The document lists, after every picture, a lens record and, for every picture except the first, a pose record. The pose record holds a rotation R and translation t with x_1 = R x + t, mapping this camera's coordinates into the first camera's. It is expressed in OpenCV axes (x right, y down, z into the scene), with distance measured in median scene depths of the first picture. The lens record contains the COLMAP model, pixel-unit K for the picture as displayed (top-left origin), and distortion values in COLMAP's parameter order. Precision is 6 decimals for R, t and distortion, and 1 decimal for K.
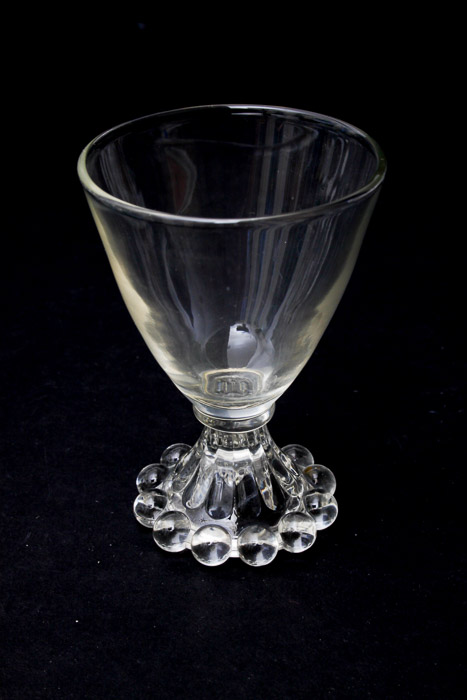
lens RADIAL K [[1609.8, 0, 233.5], [0, 1609.8, 350.0], [0, 0, 1]] dist [0.014731, 0.028769]
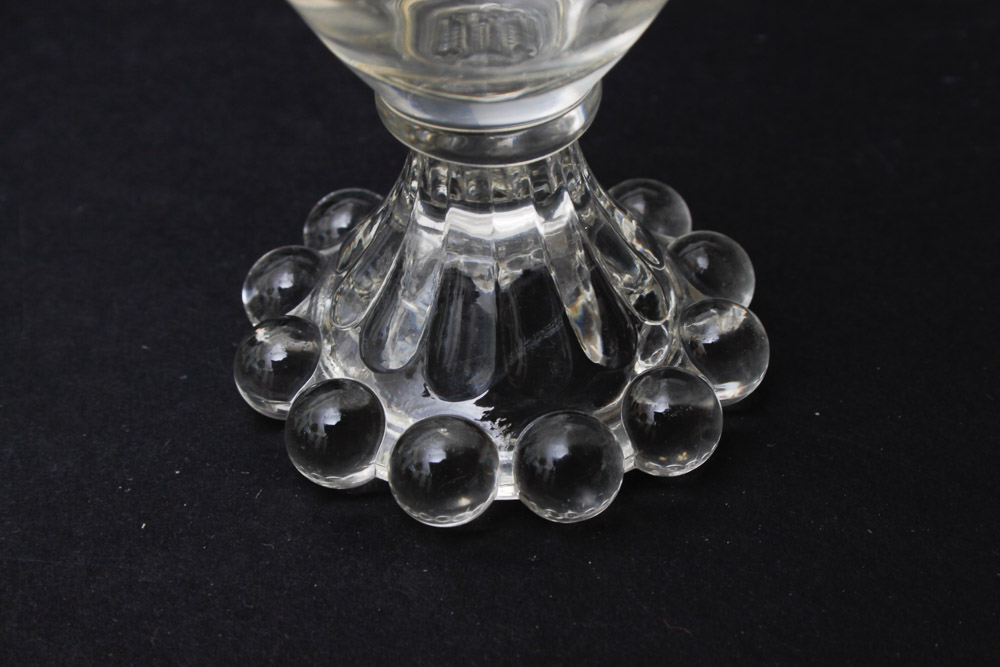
lens RADIAL K [[2088.6, 0, 500.0], [0, 2088.6, 333.5], [0, 0, 1]] dist [-0.088562, 0.252367]
pose [[0.999058, -0.039602, 0.017738, -0.007891], [0.036228, 0.986220, 0.161421, 0.012636], [-0.023886, -0.160627, 0.986726, 0.515410]]
